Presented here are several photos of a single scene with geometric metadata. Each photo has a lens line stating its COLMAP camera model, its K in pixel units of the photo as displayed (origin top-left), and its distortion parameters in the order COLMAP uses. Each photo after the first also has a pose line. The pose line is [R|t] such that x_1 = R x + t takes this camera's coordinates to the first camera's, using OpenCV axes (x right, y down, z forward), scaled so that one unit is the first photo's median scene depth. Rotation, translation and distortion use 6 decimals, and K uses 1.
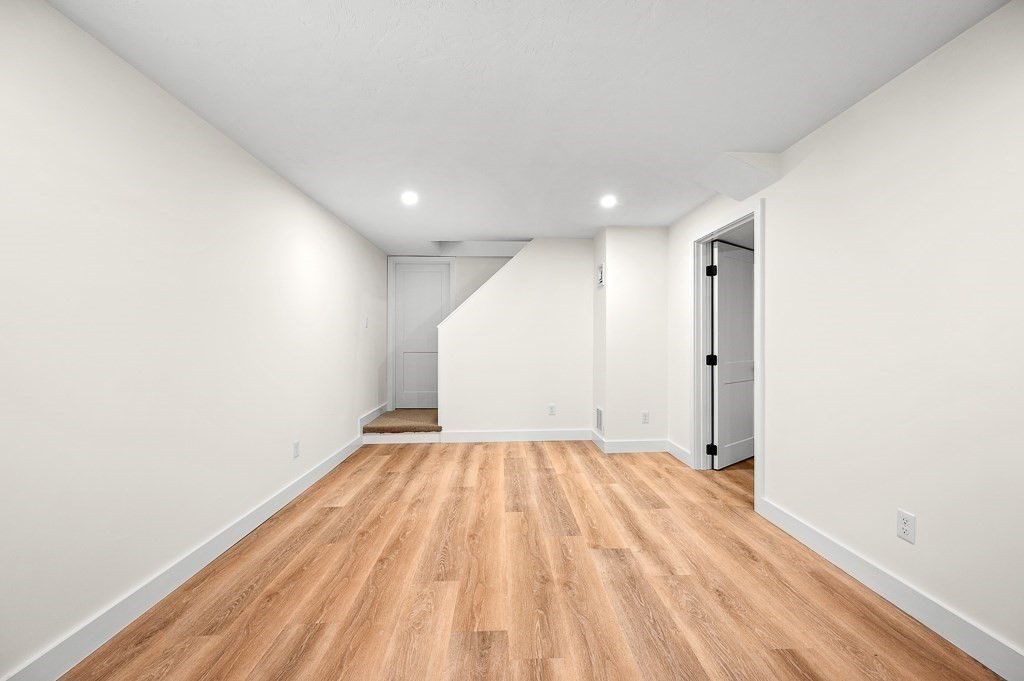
lens RADIAL K [[404.3, 0, 512.8], [0, 404.3, 338.3], [0, 0, 1]] dist [-0.002171, 0.000682]
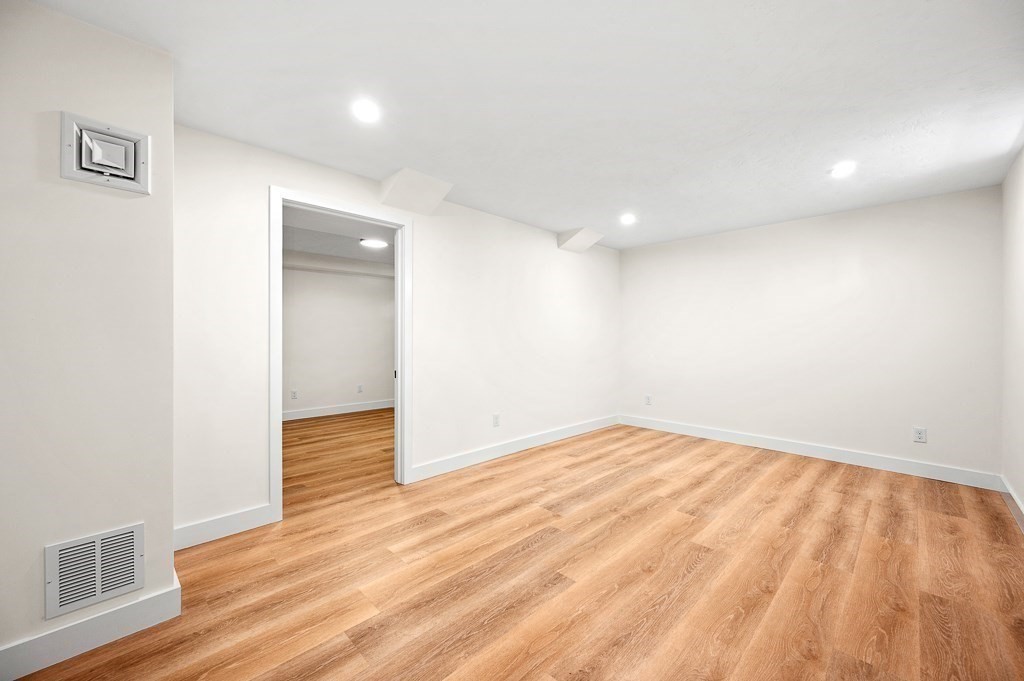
lens RADIAL K [[404.3, 0, 512.0], [0, 404.3, 338.9], [0, 0, 1]] dist [-0.002171, 0.000682]
pose [[-0.684529, -0.002170, 0.728982, -0.530984], [0.001313, 0.999990, 0.004210, 0.007056], [-0.728984, 0.003838, -0.684520, 1.831485]]
